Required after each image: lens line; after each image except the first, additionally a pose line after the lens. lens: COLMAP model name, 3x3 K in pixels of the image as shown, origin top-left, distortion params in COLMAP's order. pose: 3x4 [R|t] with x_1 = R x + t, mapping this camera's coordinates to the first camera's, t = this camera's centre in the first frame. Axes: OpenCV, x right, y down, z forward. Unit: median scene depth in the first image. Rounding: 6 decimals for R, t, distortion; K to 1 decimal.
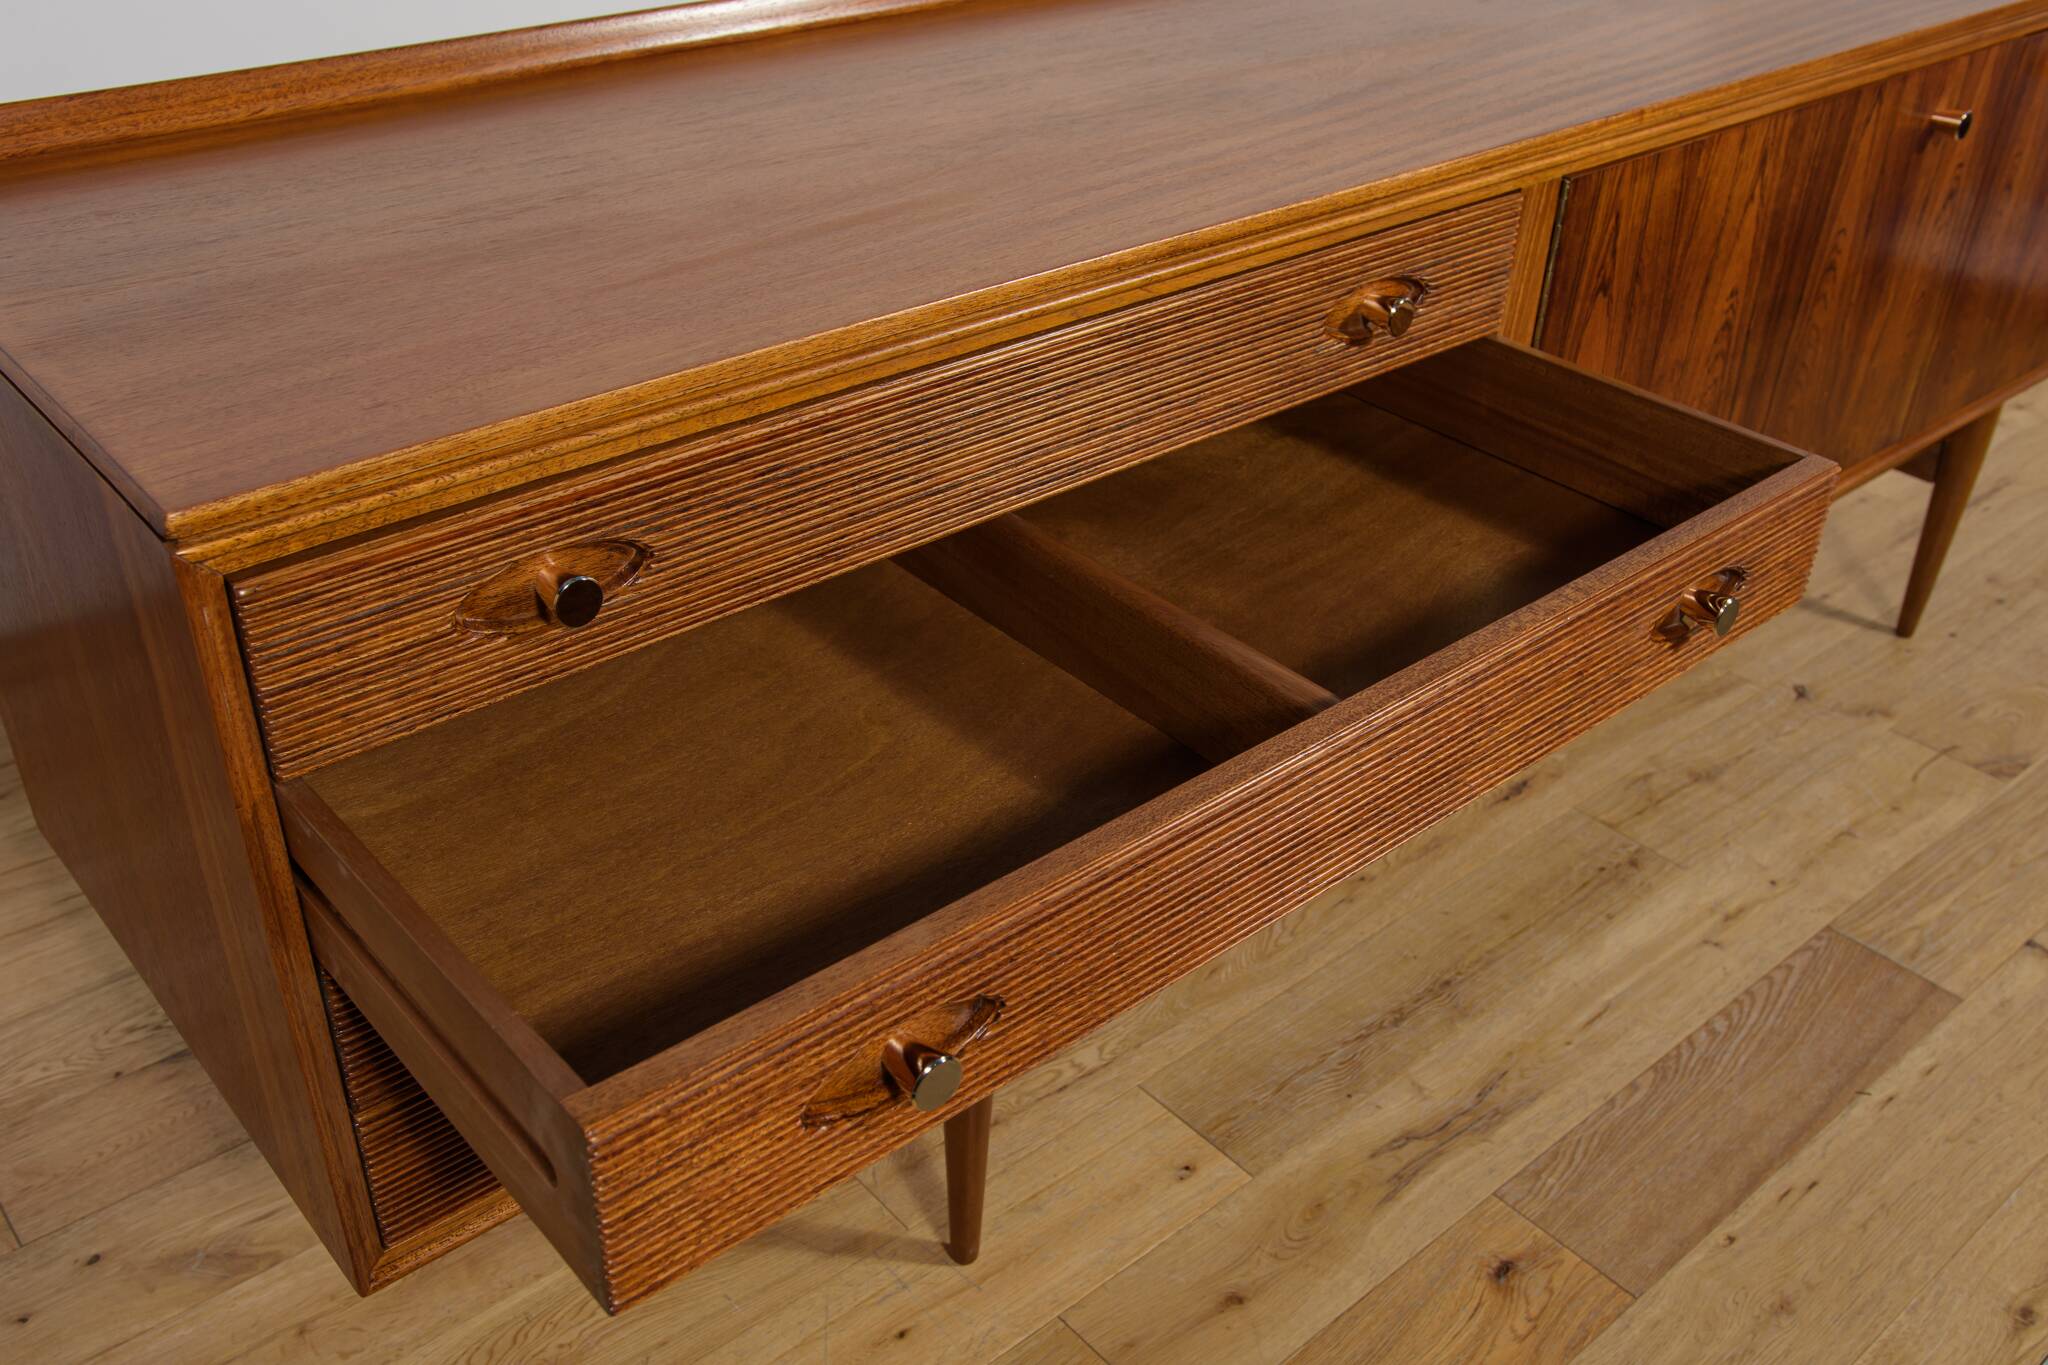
lens RADIAL K [[1857.2, 0, 1035.3], [0, 1857.2, 699.9], [0, 0, 1]] dist [-0.051117, 0.077976]
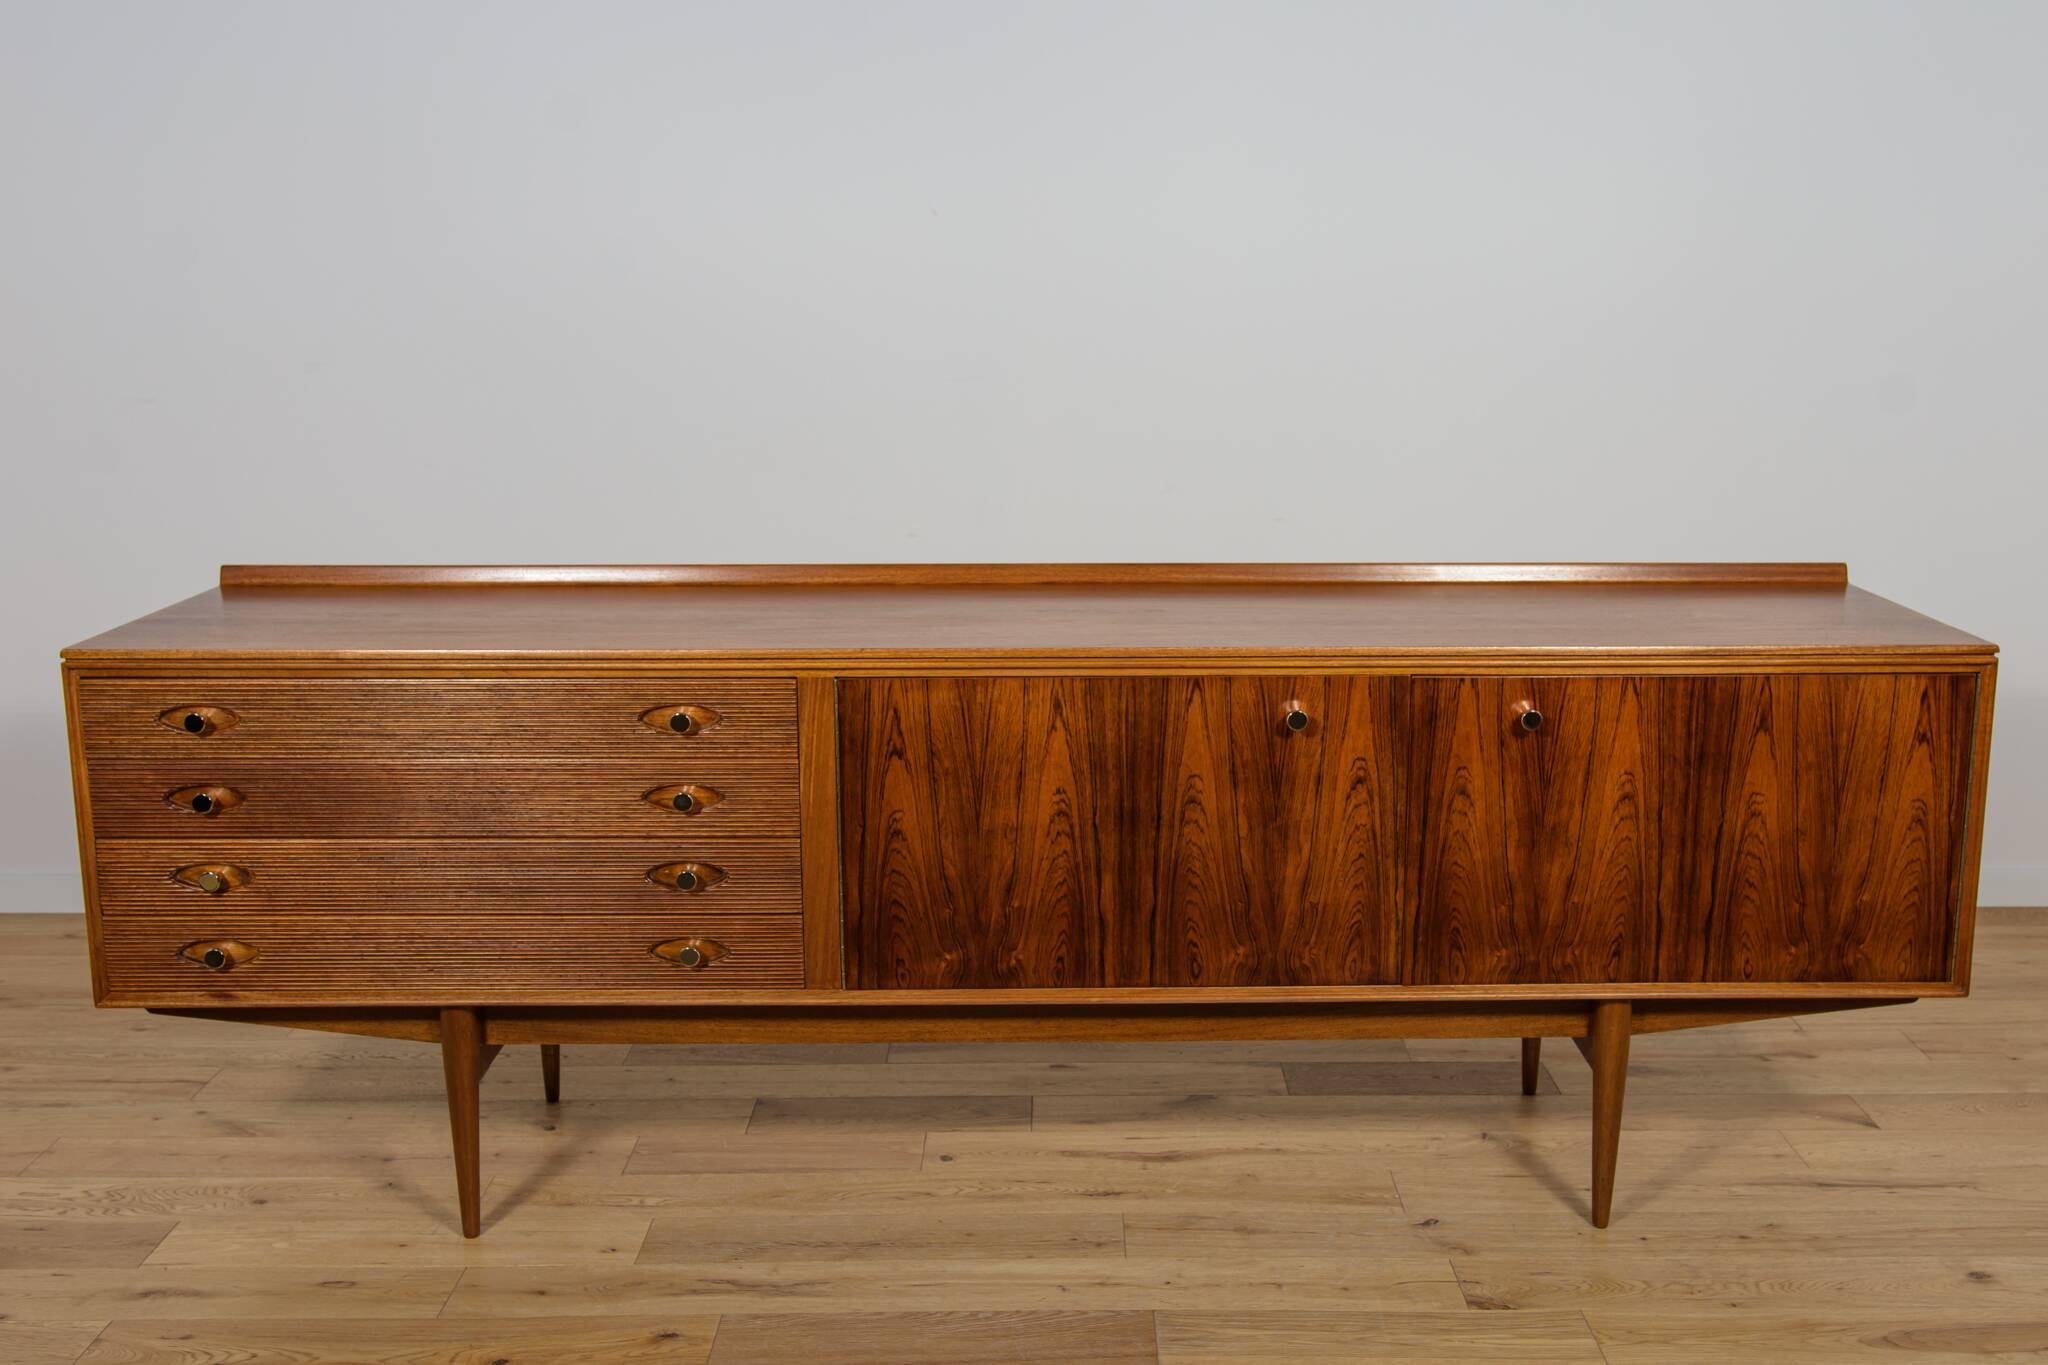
lens RADIAL K [[2149.7, 0, 1083.5], [0, 2149.7, 684.1], [0, 0, 1]] dist [-0.032517, 0.107979]
pose [[0.763175, 0.100356, -0.638352, 1.672525], [-0.332370, 0.908137, -0.254592, 0.159820], [0.554161, 0.406467, 0.726423, -0.347869]]
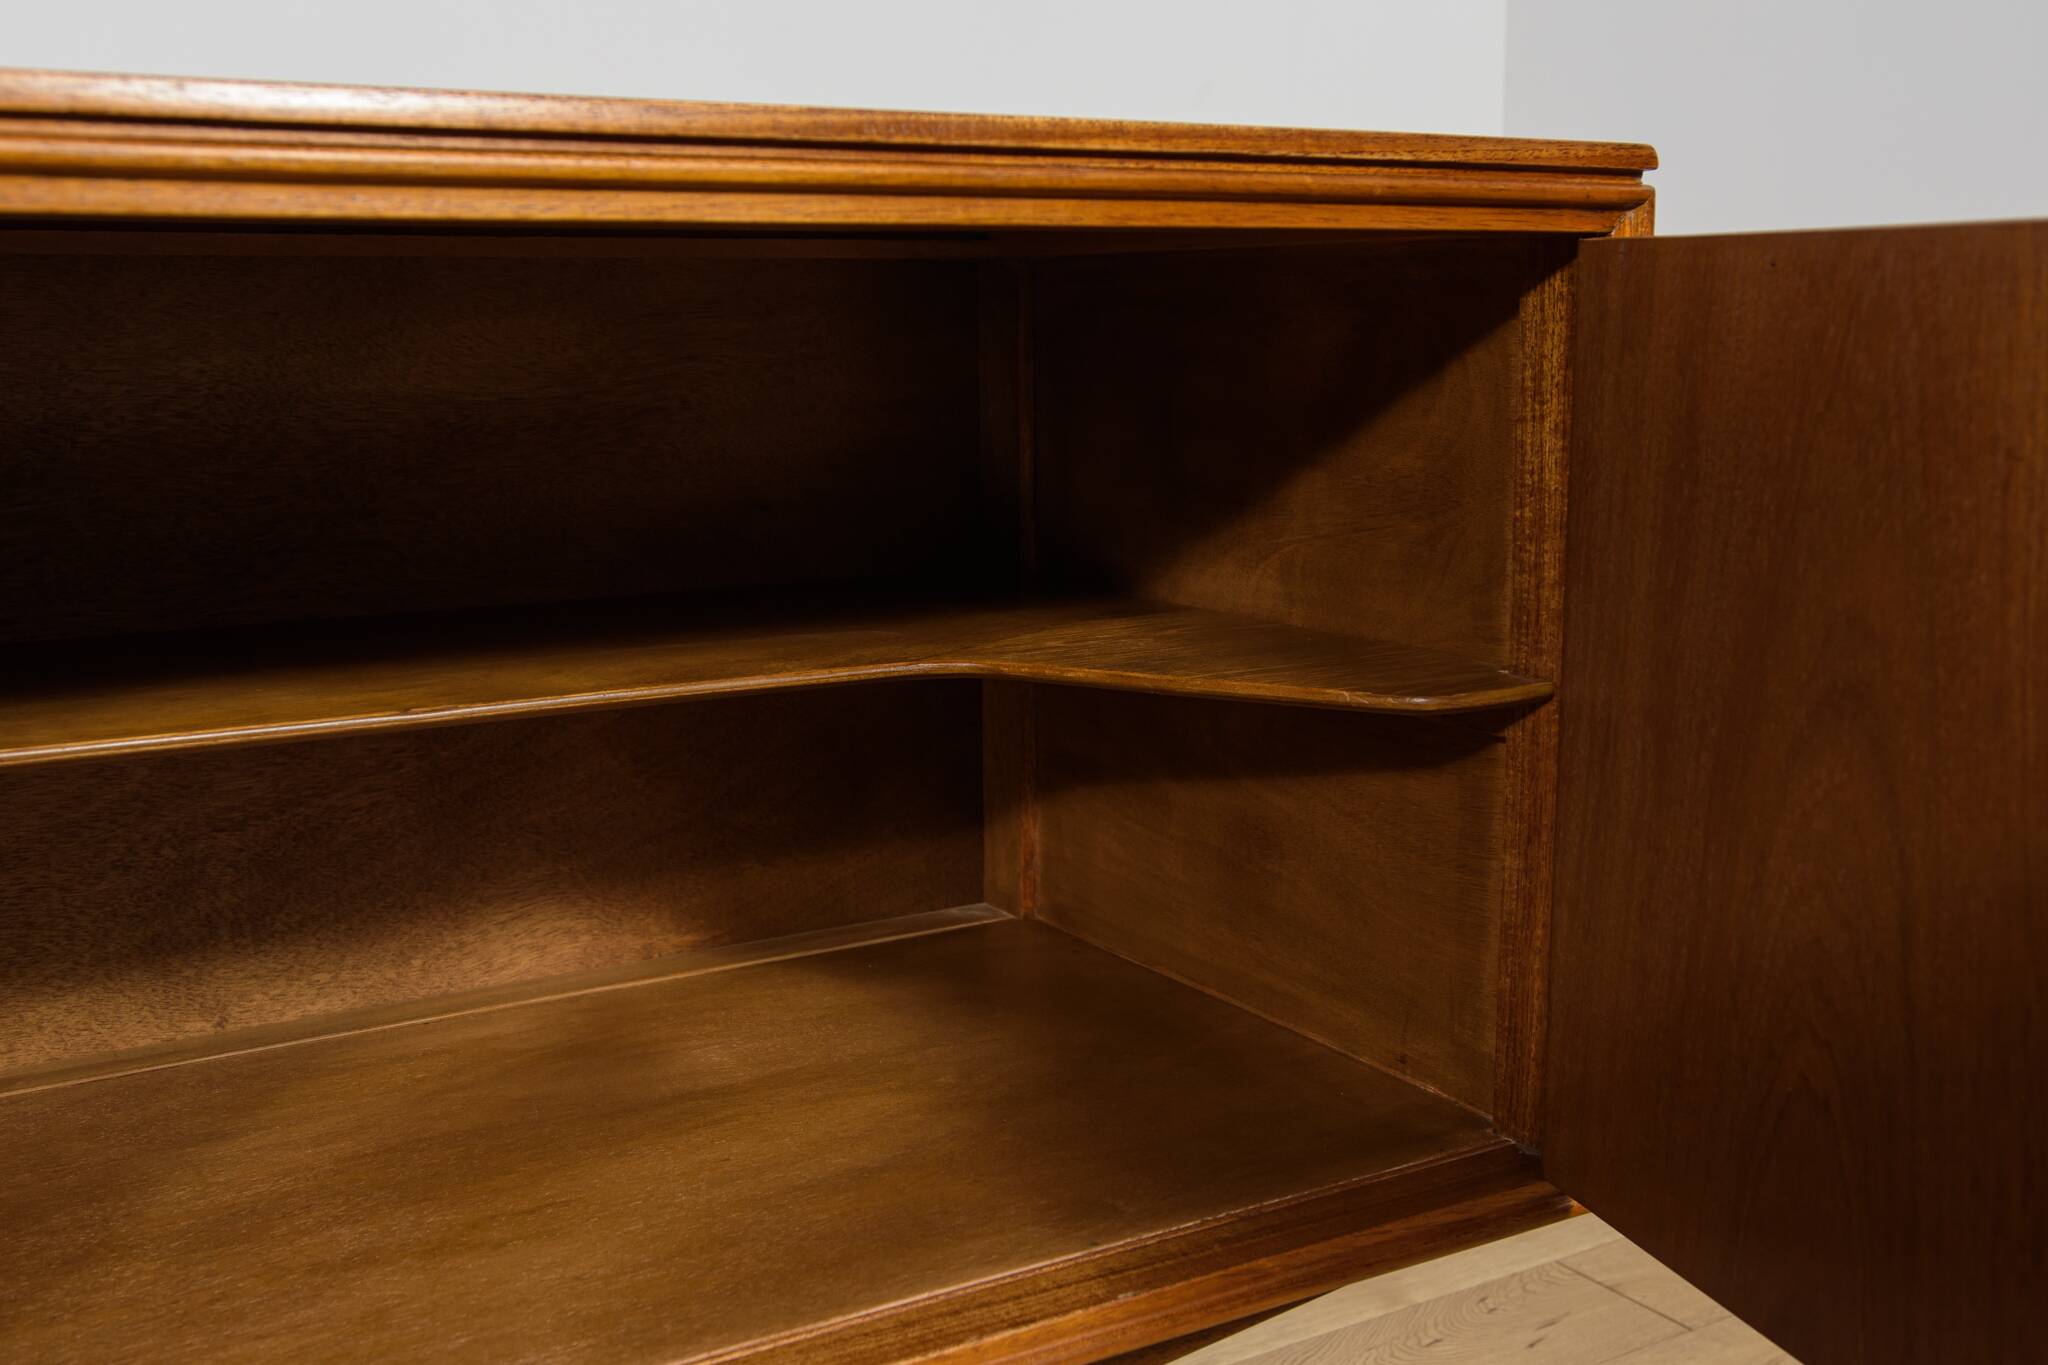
lens RADIAL K [[2201.5, 0, 1047.8], [0, 2201.5, 681.0], [0, 0, 1]] dist [-0.022992, 0.013001]
pose [[0.985225, -0.006794, -0.171133, 0.994141], [-0.061164, 0.919364, -0.388624, -0.229212], [0.159973, 0.393349, 0.905365, 0.949866]]
